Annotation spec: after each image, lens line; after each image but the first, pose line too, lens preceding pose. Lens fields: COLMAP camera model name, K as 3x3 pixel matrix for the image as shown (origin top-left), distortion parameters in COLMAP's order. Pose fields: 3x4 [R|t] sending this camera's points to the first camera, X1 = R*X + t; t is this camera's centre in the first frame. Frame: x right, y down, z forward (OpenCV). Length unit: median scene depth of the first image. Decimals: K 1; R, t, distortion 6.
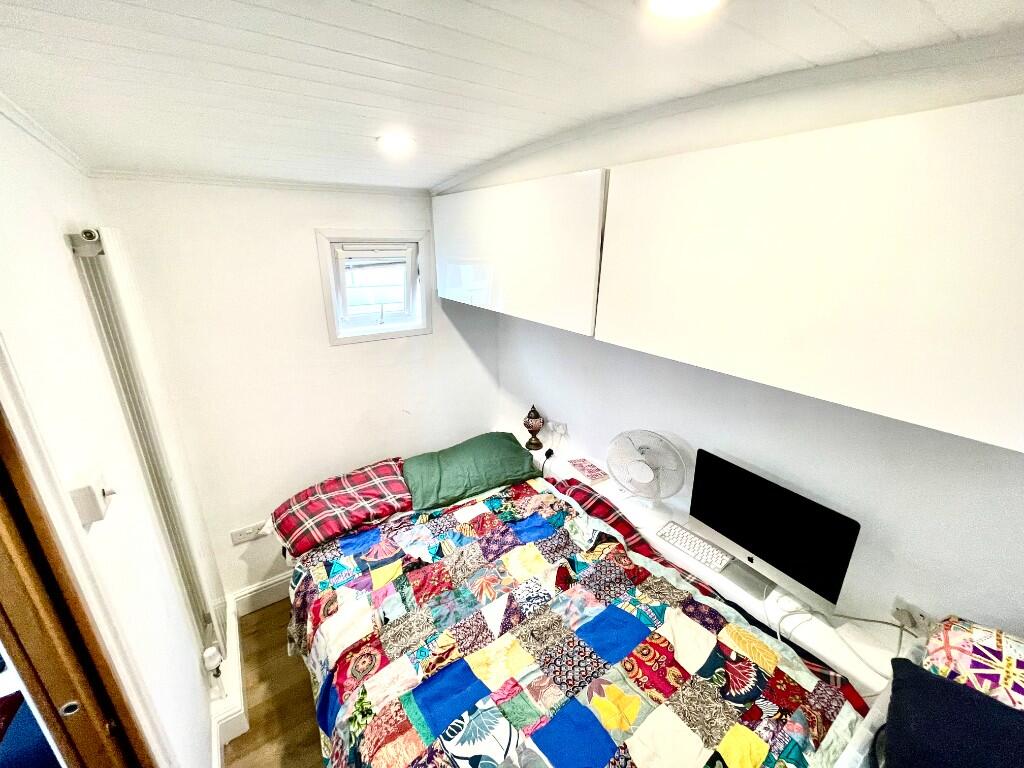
lens RADIAL K [[416.4, 0, 516.3], [0, 416.4, 382.0], [0, 0, 1]] dist [-0.007374, 0.000307]
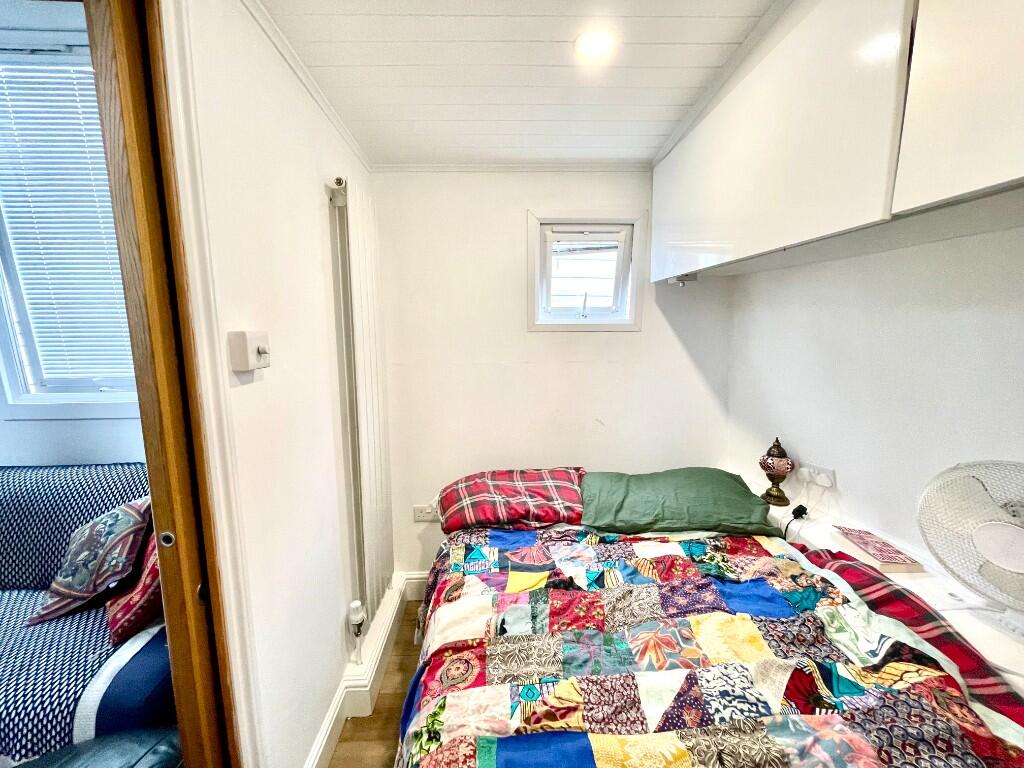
lens RADIAL K [[416.4, 0, 511.6], [0, 416.4, 381.5], [0, 0, 1]] dist [-0.007374, 0.000307]
pose [[0.837252, 0.058948, -0.543630, 0.058725], [-0.165278, 0.974953, -0.148829, 0.202014], [0.521241, 0.214457, 0.826024, 0.246375]]
